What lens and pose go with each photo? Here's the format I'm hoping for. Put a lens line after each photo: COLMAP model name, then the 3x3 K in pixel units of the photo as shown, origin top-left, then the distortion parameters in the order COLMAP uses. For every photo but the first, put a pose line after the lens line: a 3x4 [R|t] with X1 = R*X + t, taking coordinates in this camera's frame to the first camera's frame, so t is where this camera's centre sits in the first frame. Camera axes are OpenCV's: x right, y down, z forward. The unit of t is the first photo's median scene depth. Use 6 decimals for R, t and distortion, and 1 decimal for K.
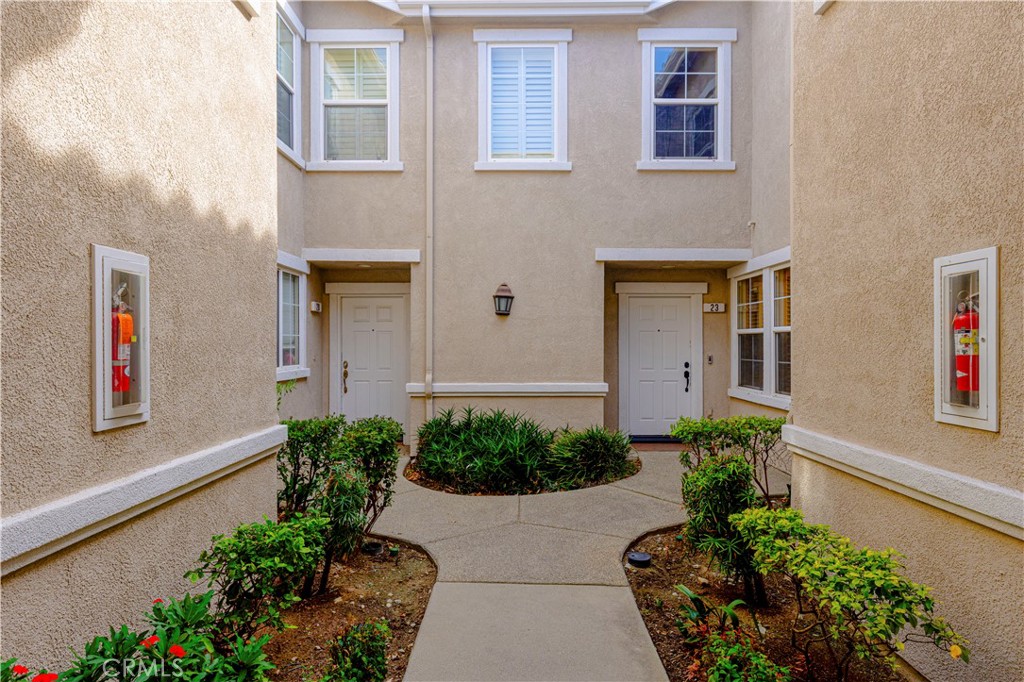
lens RADIAL K [[560.3, 0, 512.0], [0, 560.3, 341.0], [0, 0, 1]] dist [0.001474, 0.000060]
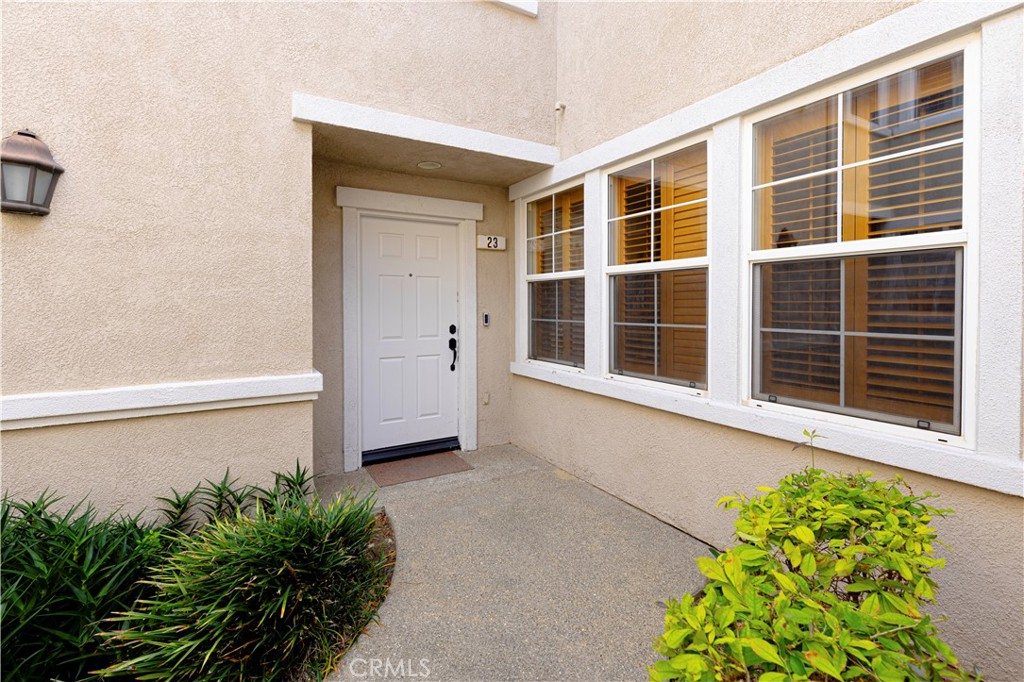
lens RADIAL K [[466.0, 0, 510.6], [0, 466.0, 308.4], [0, 0, 1]] dist [0.002299, 0.000027]
pose [[0.859639, -0.006883, 0.510855, 0.104467], [0.000922, 0.999929, 0.011921, 0.013642], [-0.510901, -0.009777, 0.859584, 0.560342]]
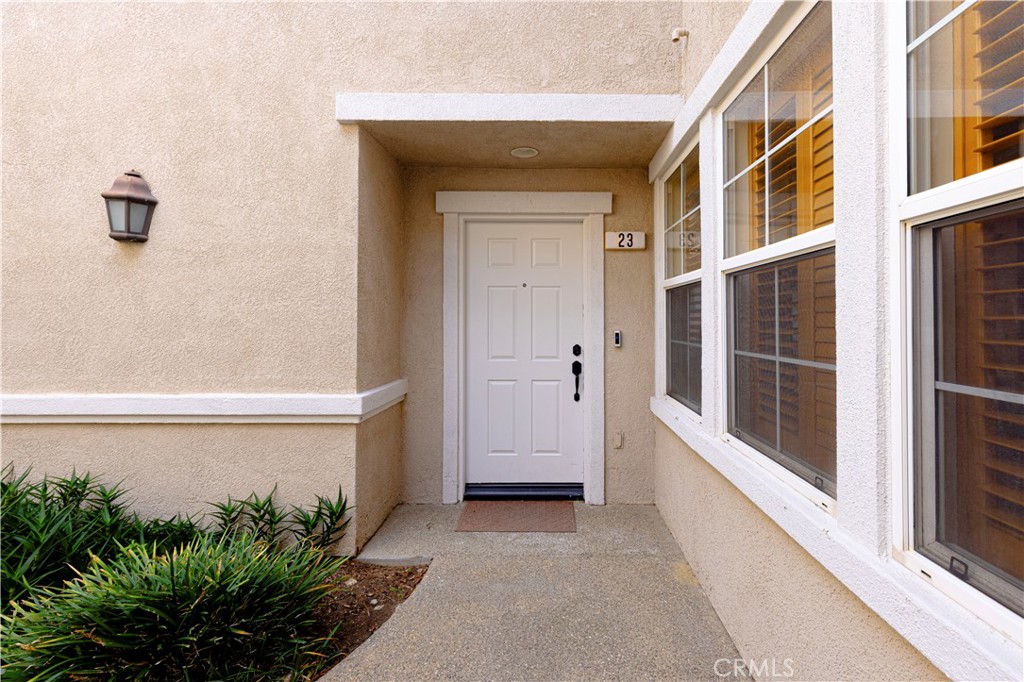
lens RADIAL K [[472.8, 0, 548.5], [0, 472.8, 313.0], [0, 0, 1]] dist [0.002972, 0.000052]
pose [[0.999971, 0.002008, 0.007301, 0.314858], [-0.001935, 0.999948, -0.010002, 0.013614], [-0.007321, 0.009987, 0.999923, 0.617983]]
